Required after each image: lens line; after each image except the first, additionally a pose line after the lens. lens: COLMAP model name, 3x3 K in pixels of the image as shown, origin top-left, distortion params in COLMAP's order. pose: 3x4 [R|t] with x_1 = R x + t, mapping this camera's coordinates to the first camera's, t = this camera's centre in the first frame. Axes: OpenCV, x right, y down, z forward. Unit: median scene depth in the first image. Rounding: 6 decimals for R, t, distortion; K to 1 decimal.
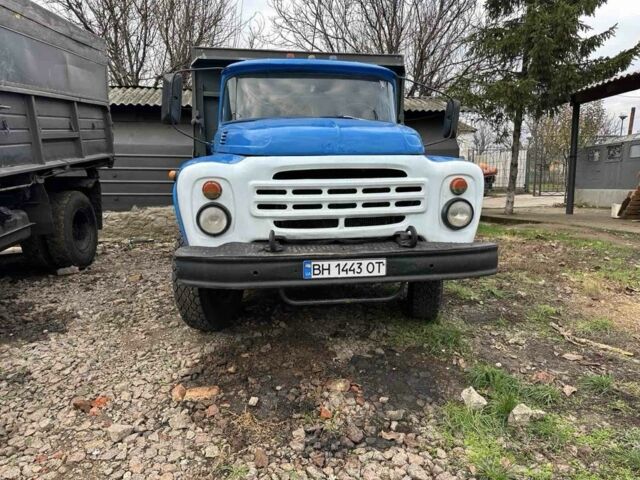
lens RADIAL K [[449.7, 0, 320.0], [0, 449.7, 240.0], [0, 0, 1]] dist [-0.001931, -0.007250]
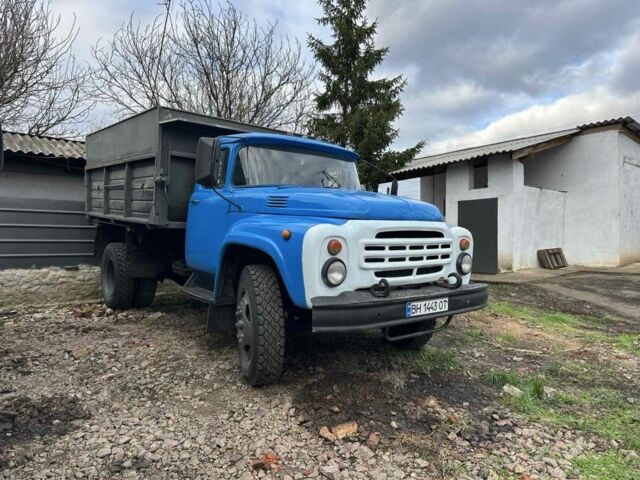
lens RADIAL K [[449.7, 0, 320.0], [0, 449.7, 240.0], [0, 0, 1]] dist [-0.001931, -0.007250]
pose [[0.857590, 0.007860, 0.514274, -0.856213], [0.063926, 0.990501, -0.121739, 0.010398], [-0.510346, 0.137277, 0.848942, 0.033556]]
